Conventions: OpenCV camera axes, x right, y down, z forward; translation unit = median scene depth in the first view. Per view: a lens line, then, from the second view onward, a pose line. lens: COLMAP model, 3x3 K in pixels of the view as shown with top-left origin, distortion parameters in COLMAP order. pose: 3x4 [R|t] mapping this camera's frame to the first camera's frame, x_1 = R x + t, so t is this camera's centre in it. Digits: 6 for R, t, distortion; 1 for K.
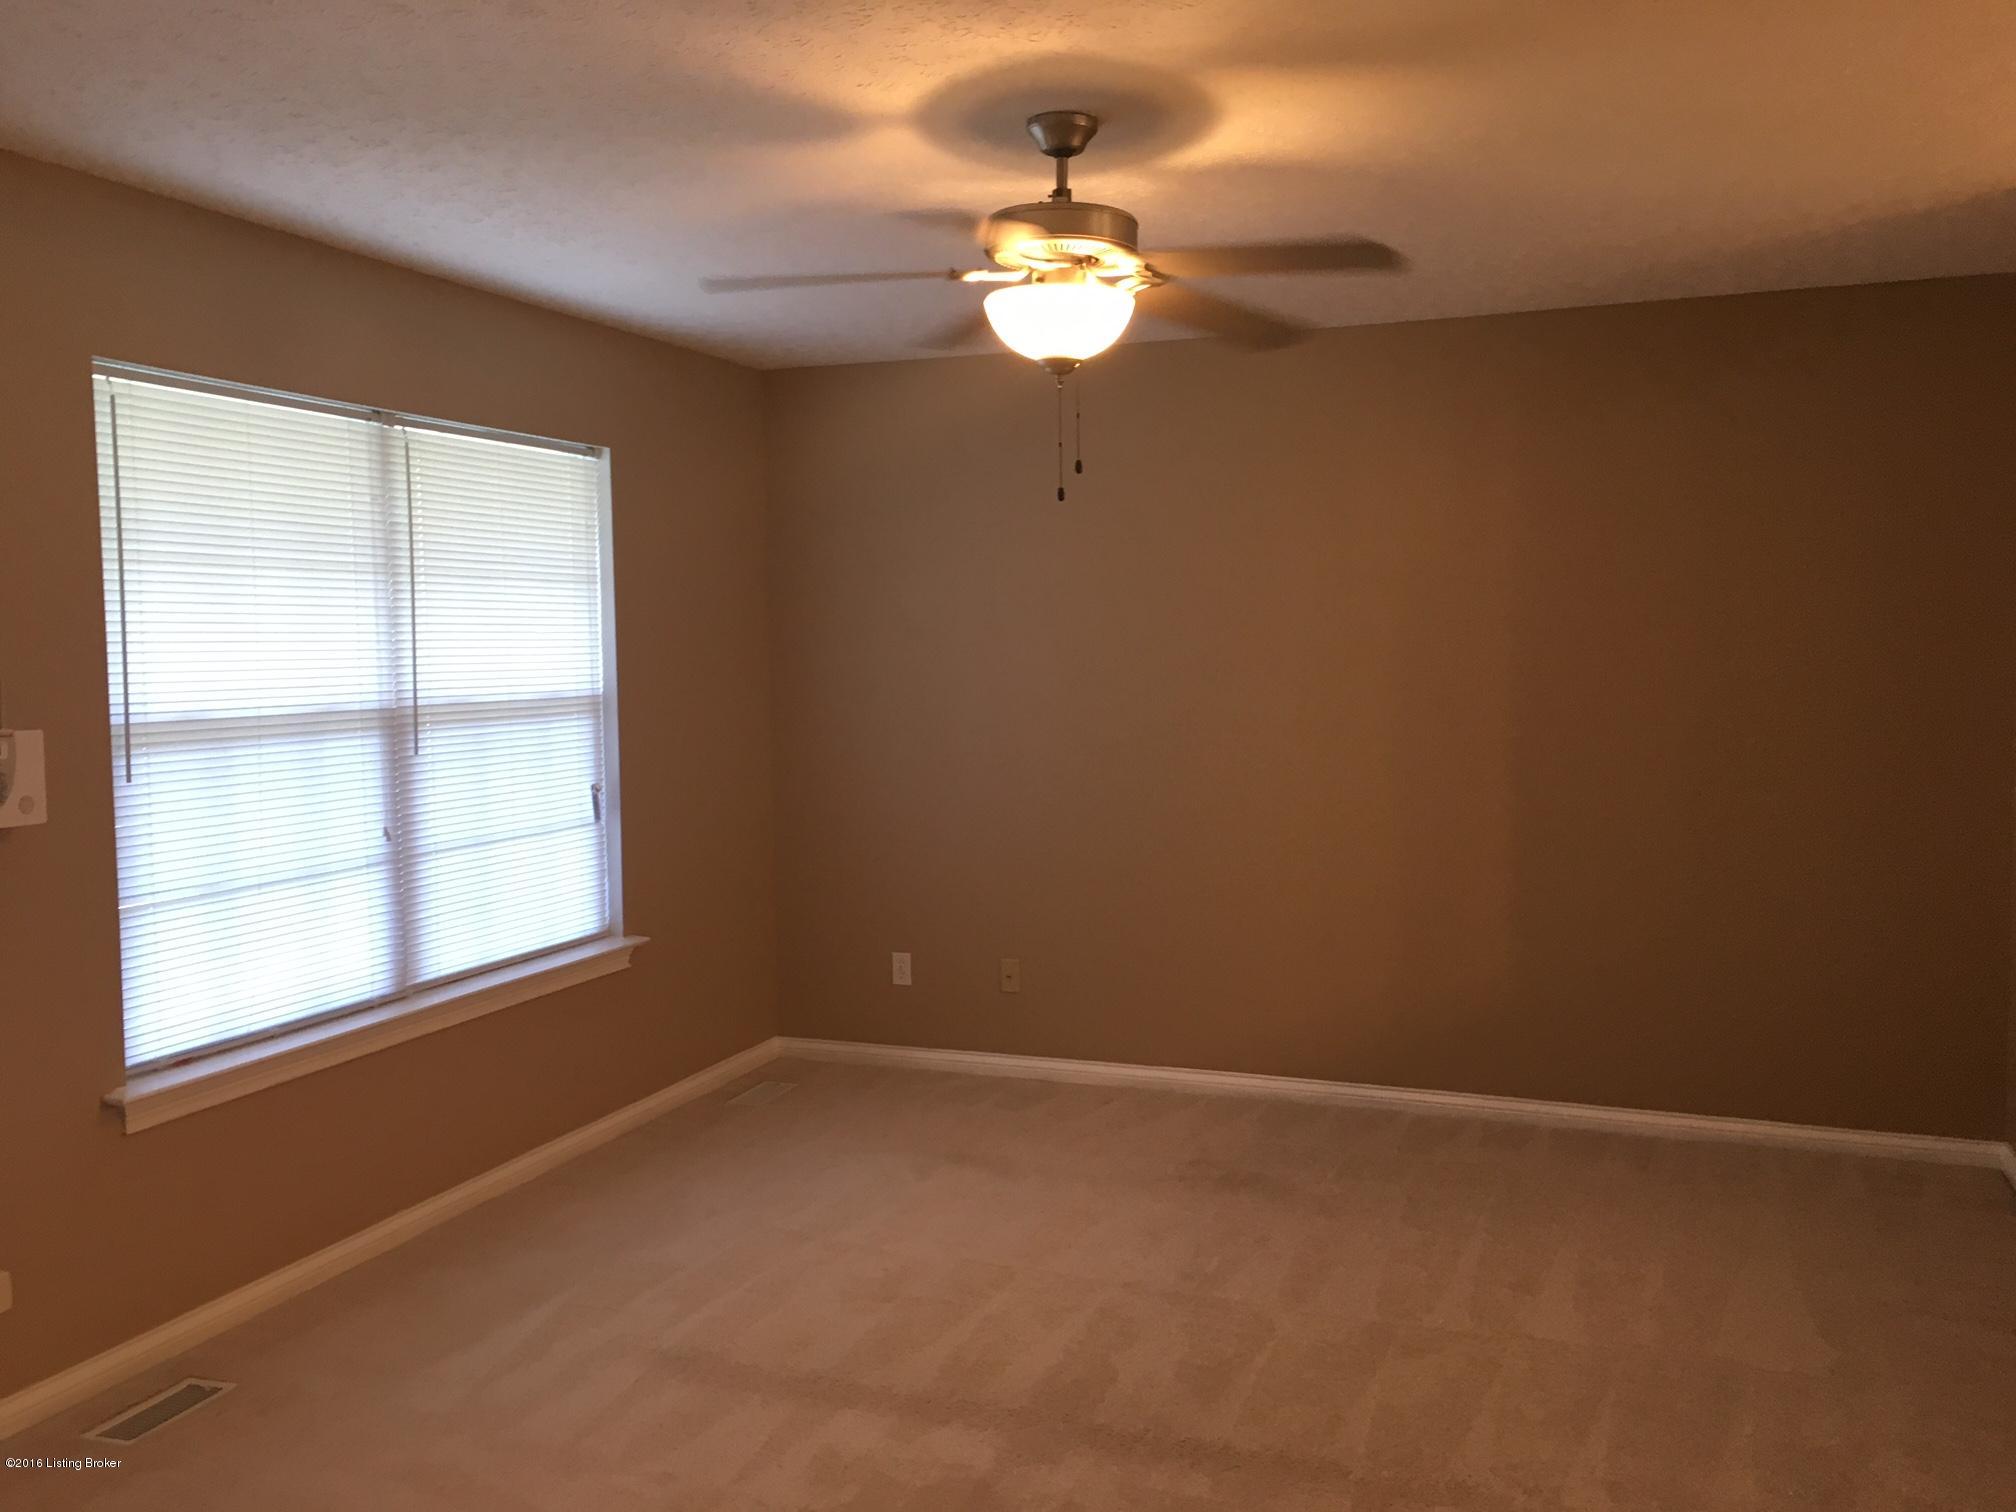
lens RADIAL K [[1700.0, 0, 1008.0], [0, 1700.0, 756.0], [0, 0, 1]] dist [0.099266, -0.098712]
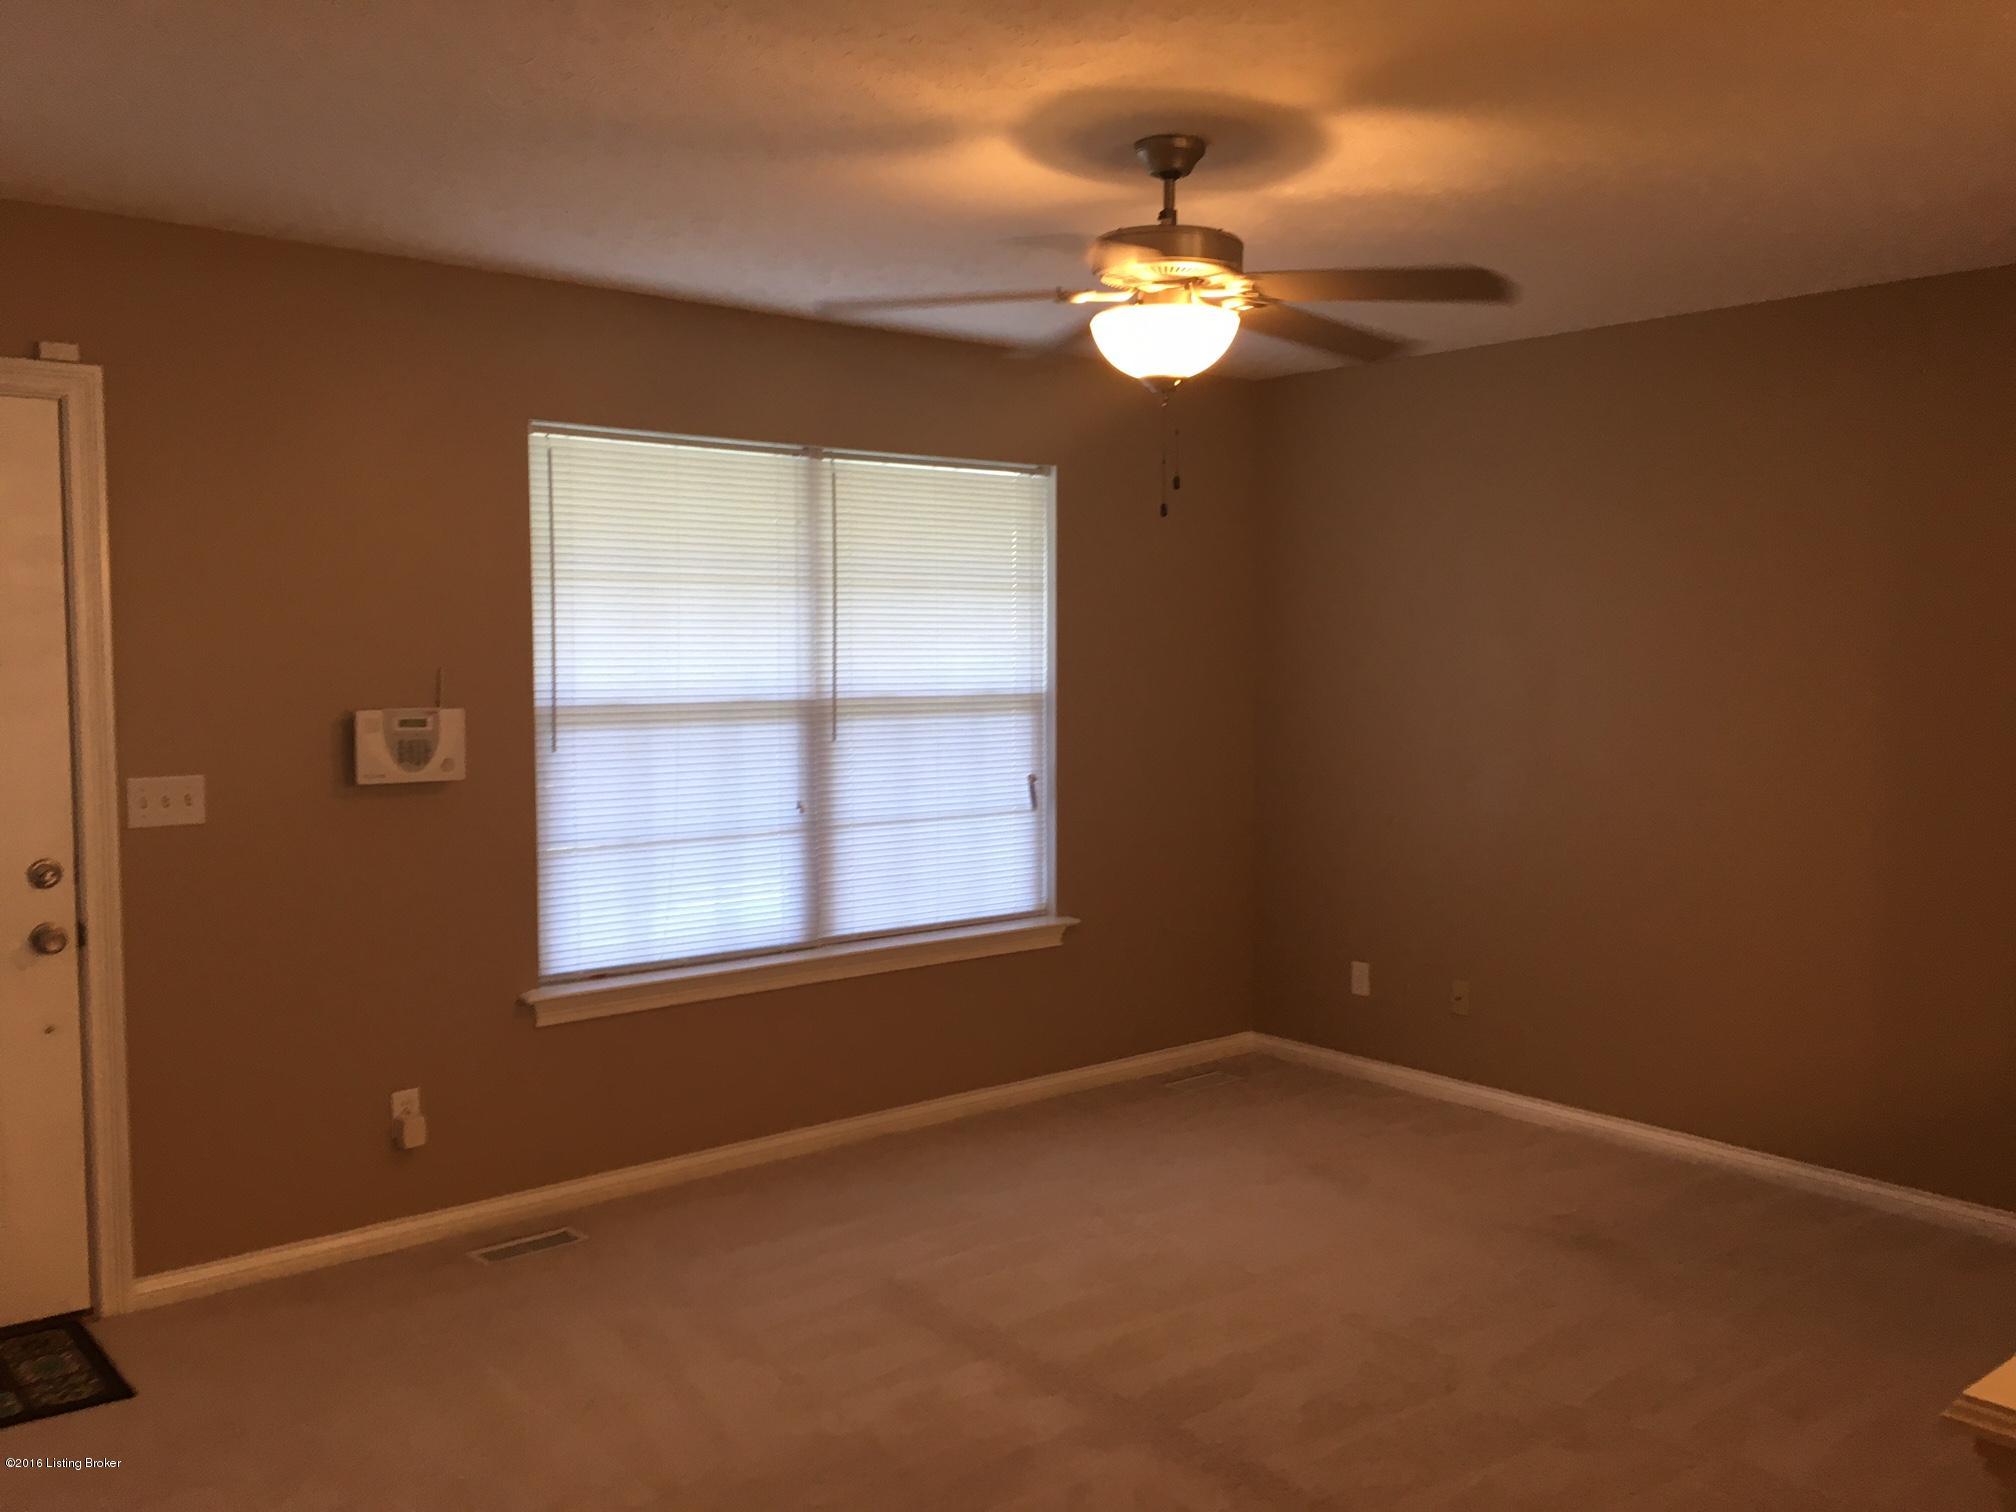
lens RADIAL K [[1700.0, 0, 1008.0], [0, 1700.0, 756.0], [0, 0, 1]] dist [0.099266, -0.098712]
pose [[0.878095, 0.046278, -0.476244, 0.317887], [-0.045176, 0.998884, 0.013769, -0.011817], [0.476349, 0.009424, 0.879206, 0.043155]]
